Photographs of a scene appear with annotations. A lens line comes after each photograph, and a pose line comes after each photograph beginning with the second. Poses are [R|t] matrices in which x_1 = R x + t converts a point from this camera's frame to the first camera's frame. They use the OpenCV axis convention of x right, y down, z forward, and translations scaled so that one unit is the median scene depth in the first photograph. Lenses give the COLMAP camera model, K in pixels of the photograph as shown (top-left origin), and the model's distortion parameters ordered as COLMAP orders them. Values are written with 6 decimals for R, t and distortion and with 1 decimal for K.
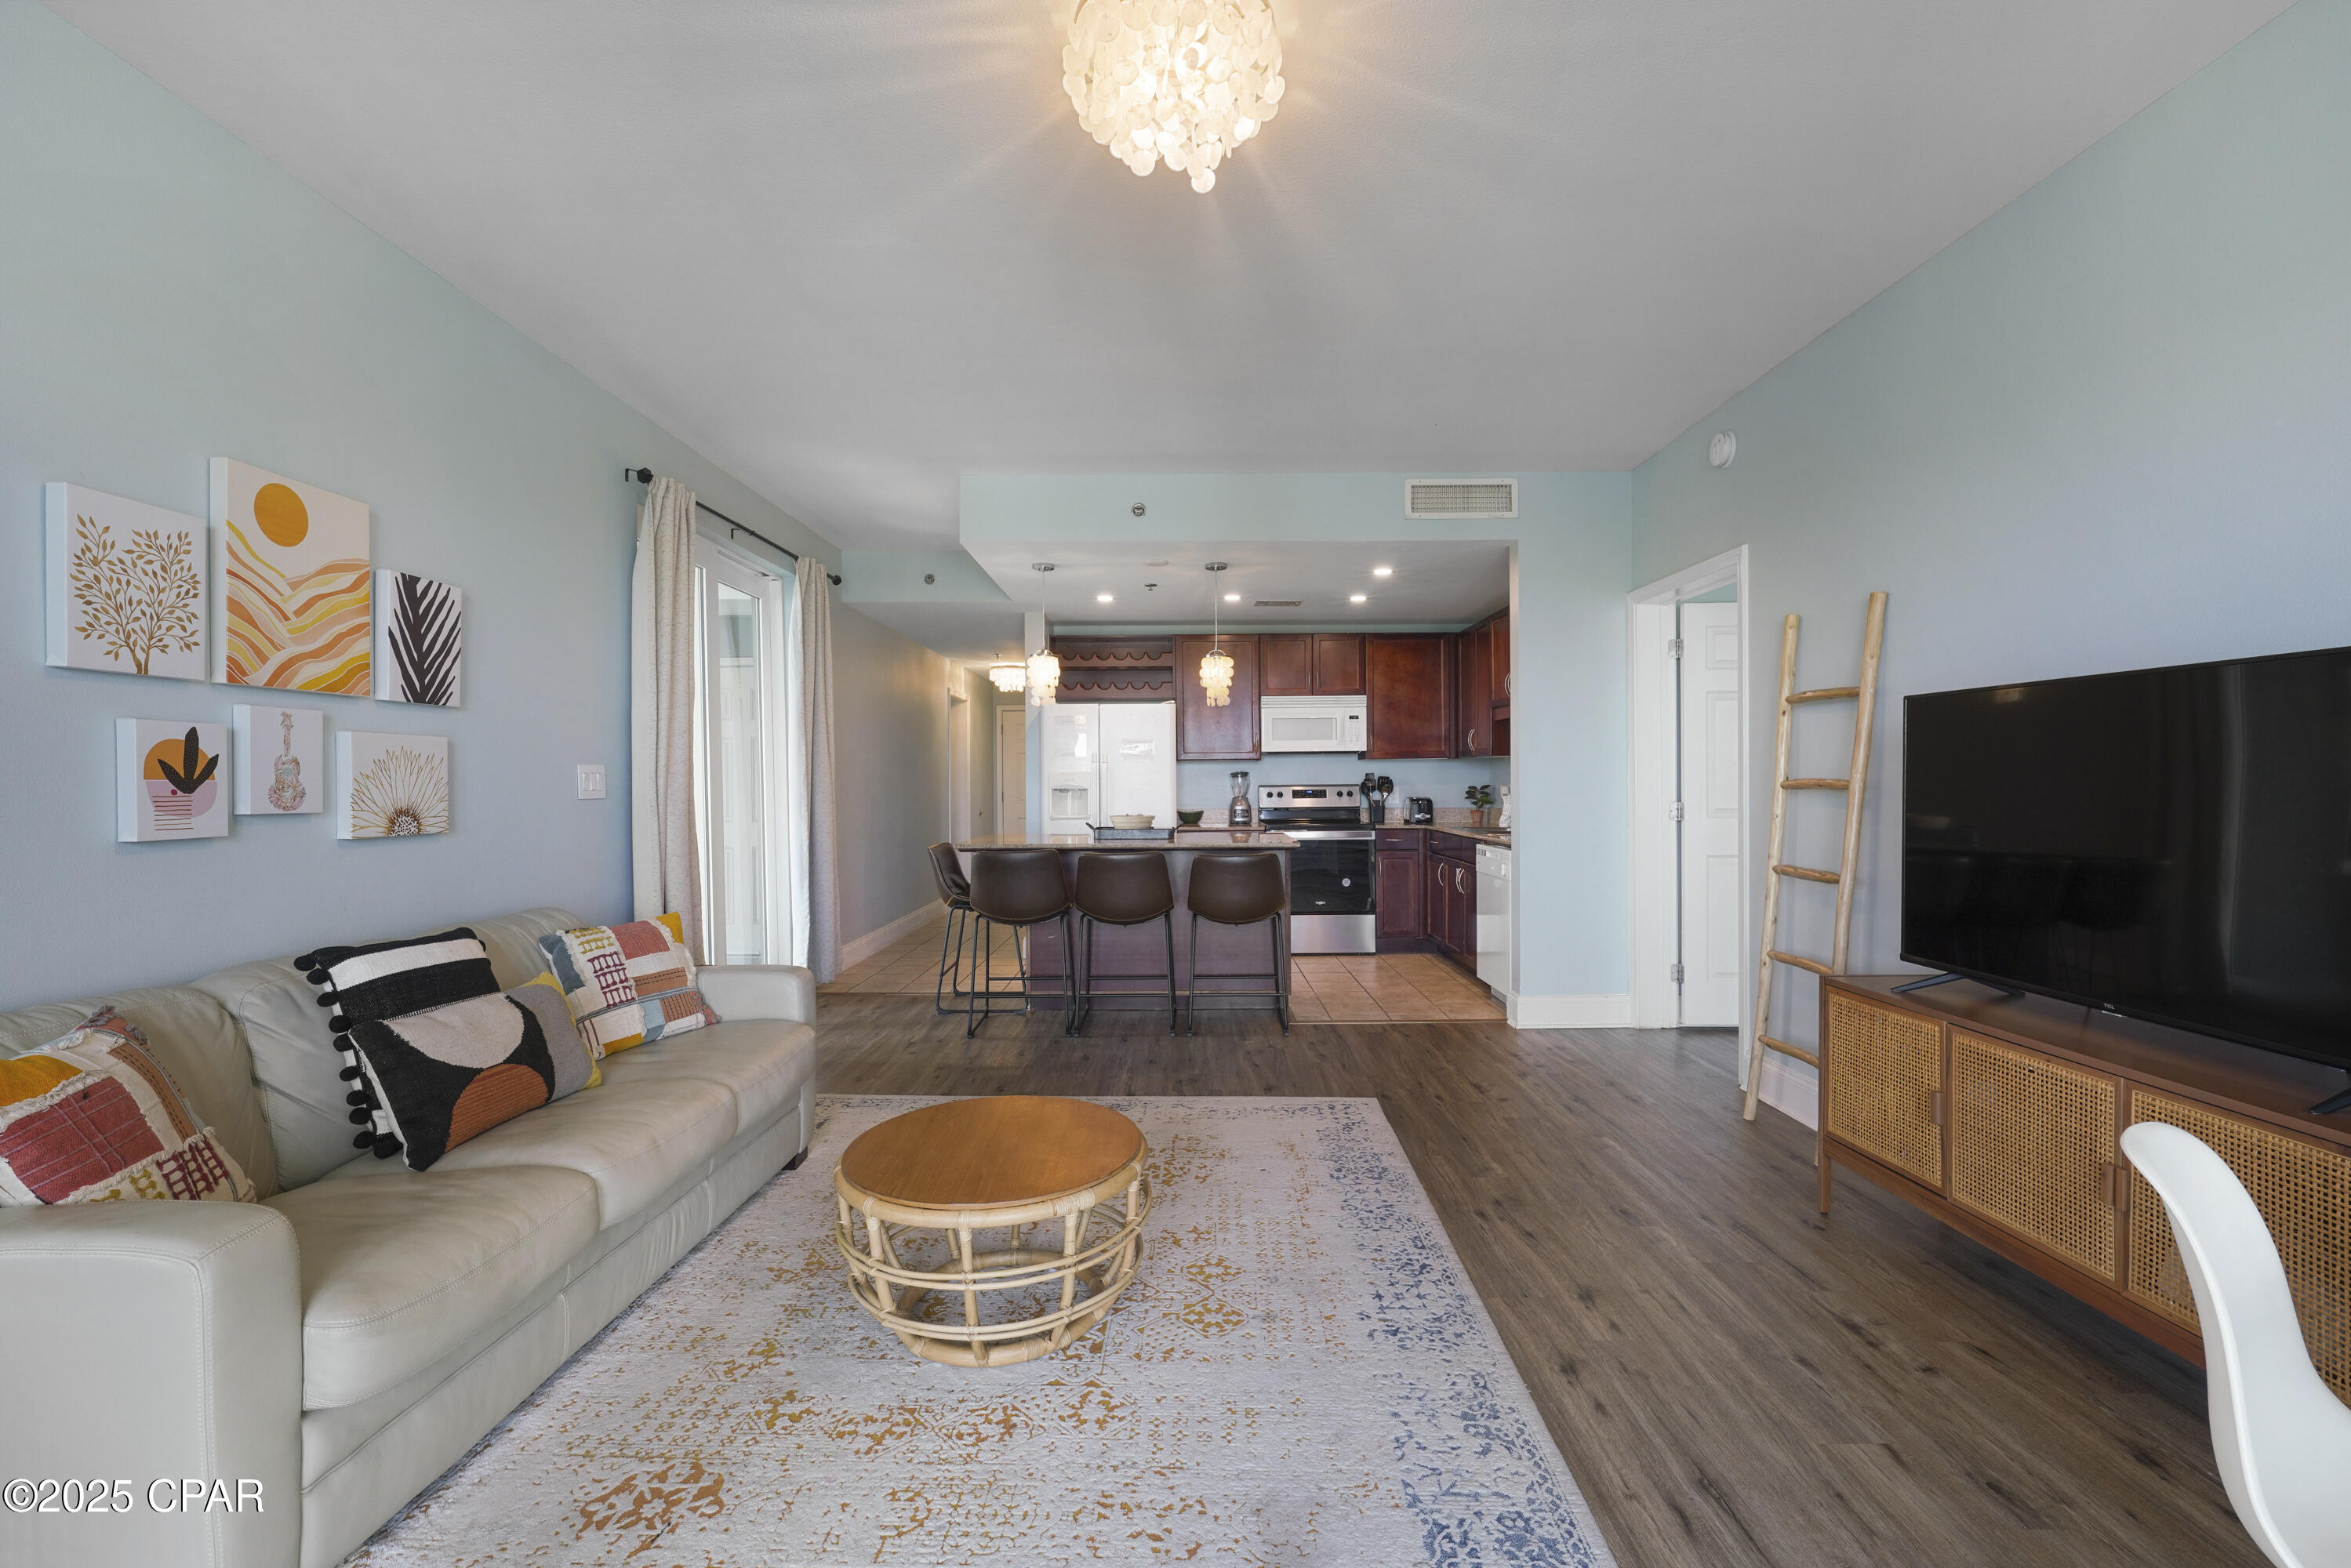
lens RADIAL K [[1019.9, 0, 1177.6], [0, 1019.9, 787.1], [0, 0, 1]] dist [-0.002849, 0.000312]
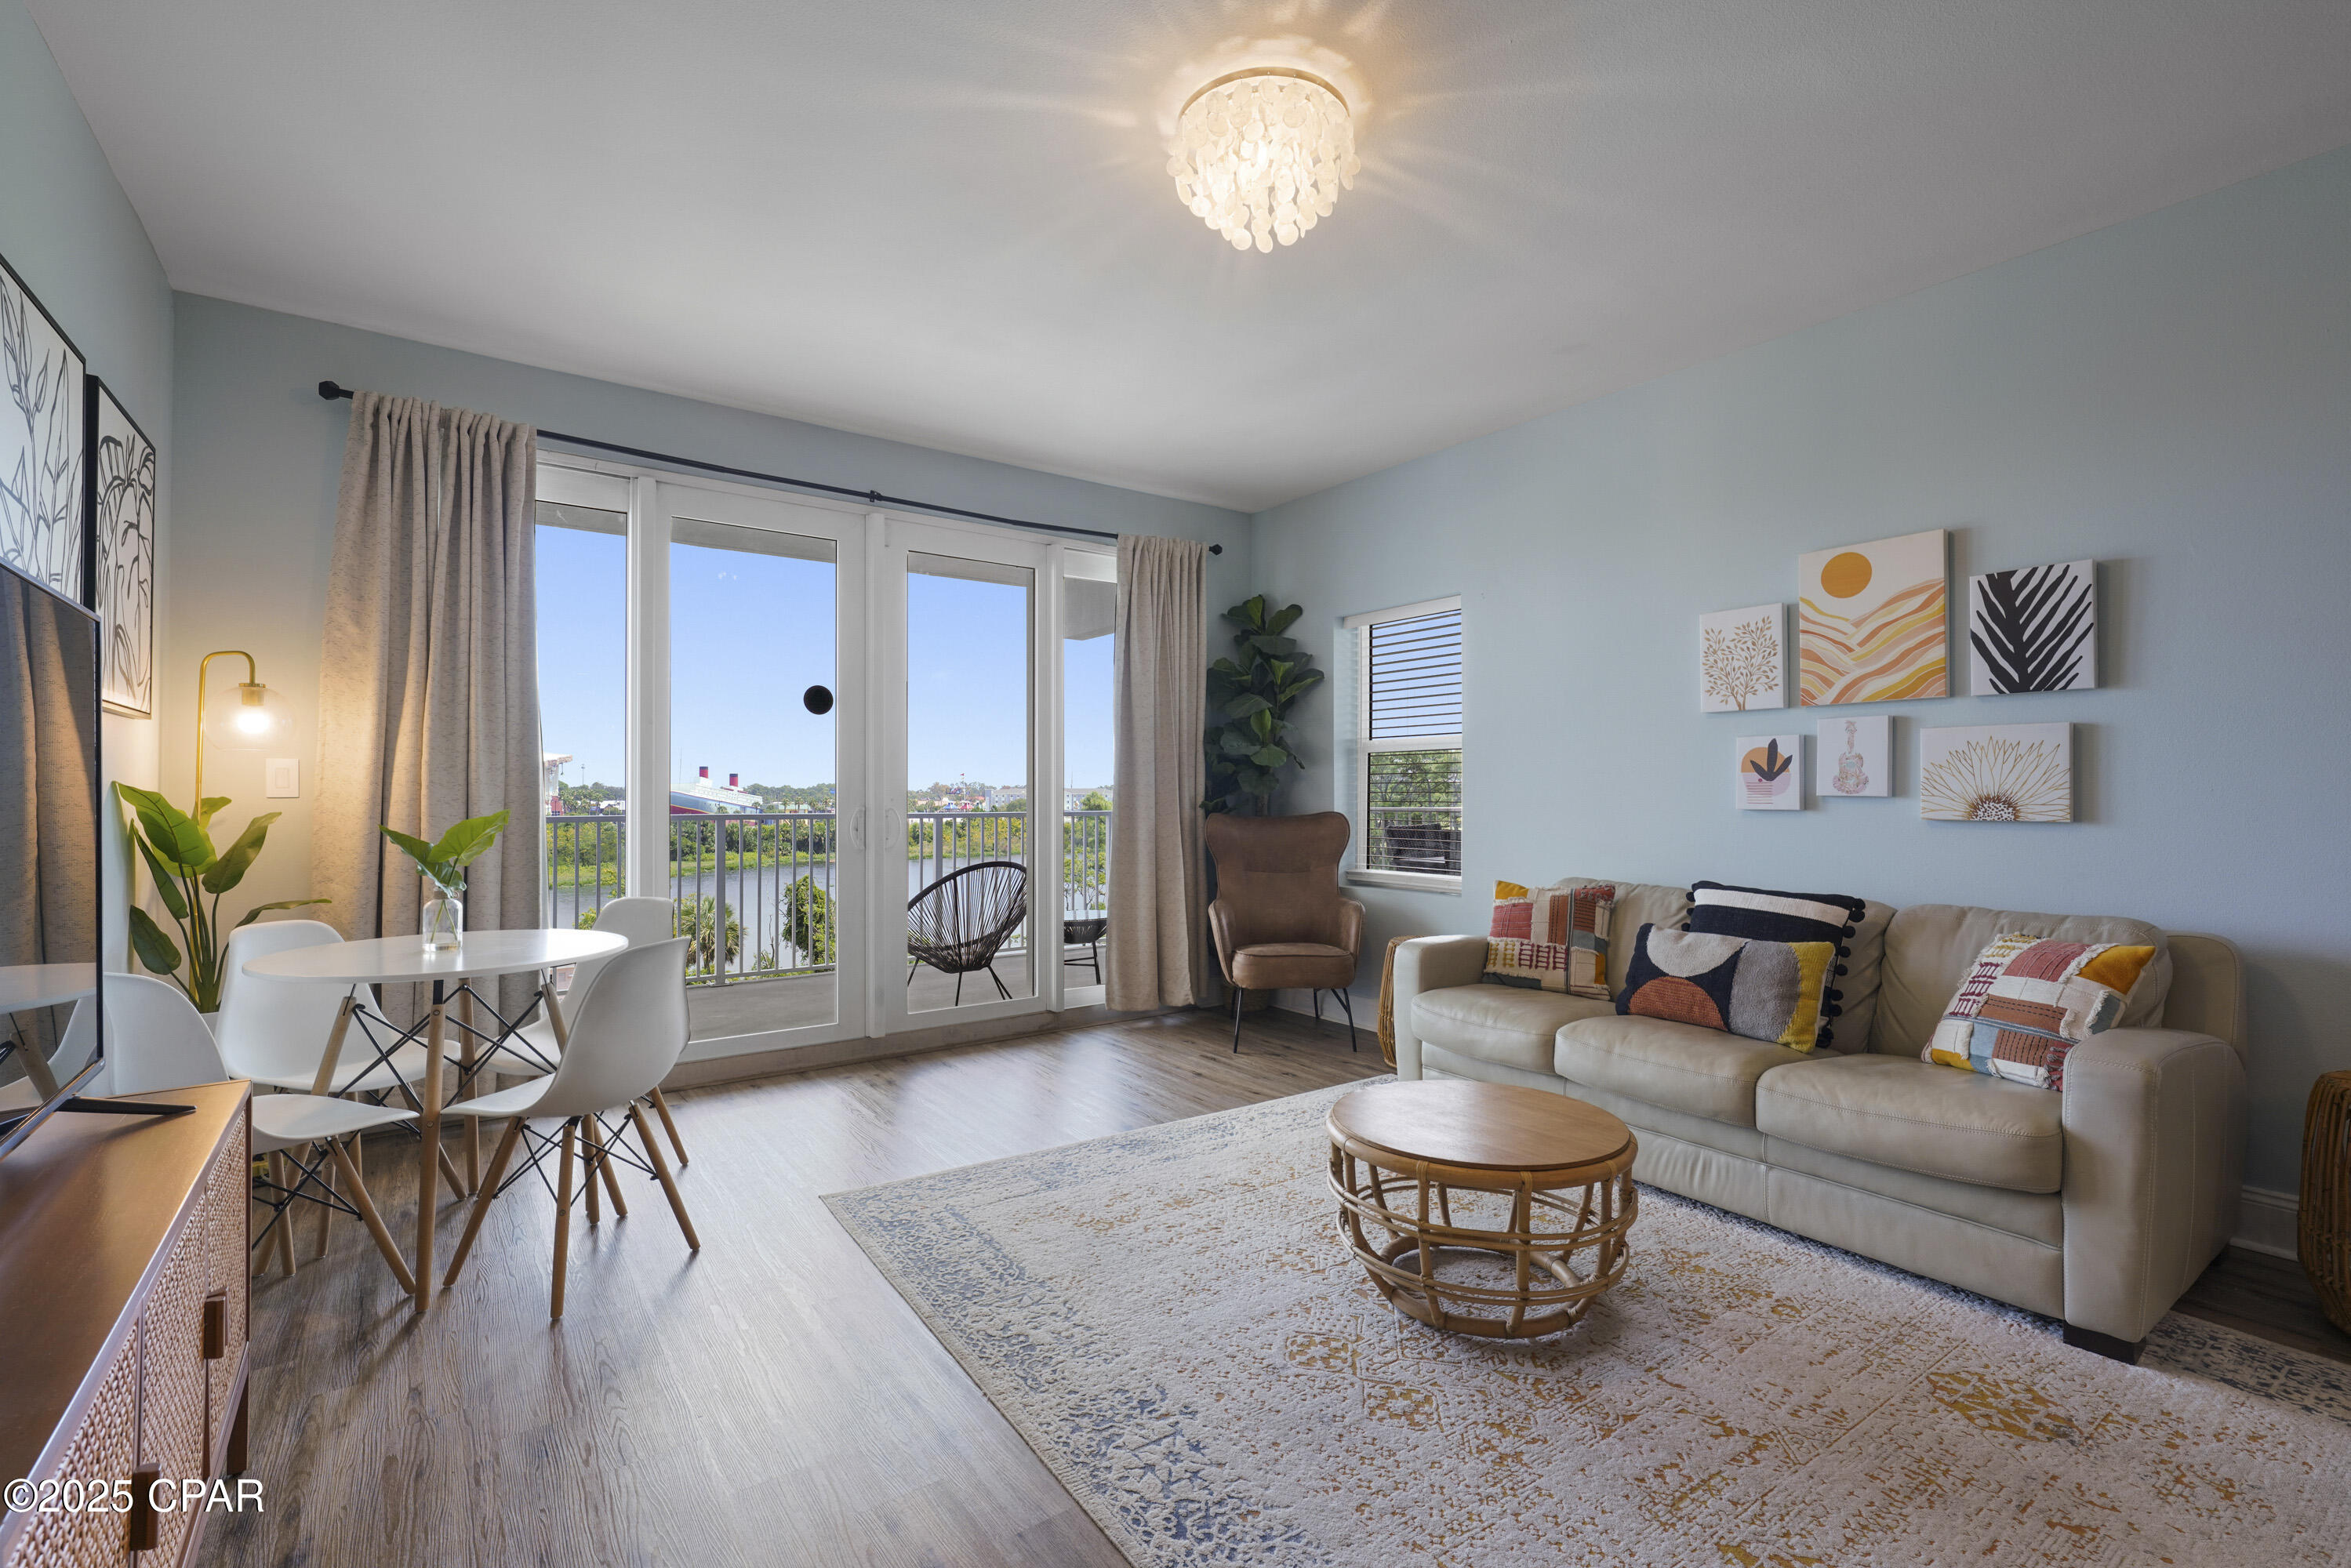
lens RADIAL K [[1019.9, 0, 1177.6], [0, 1019.9, 787.1], [0, 0, 1]] dist [-0.002849, 0.000312]
pose [[-0.805140, 0.000419, -0.593084, 0.280601], [0.000831, 1.000000, -0.000422, 0.006170], [0.593084, -0.000833, -0.805140, 0.690374]]
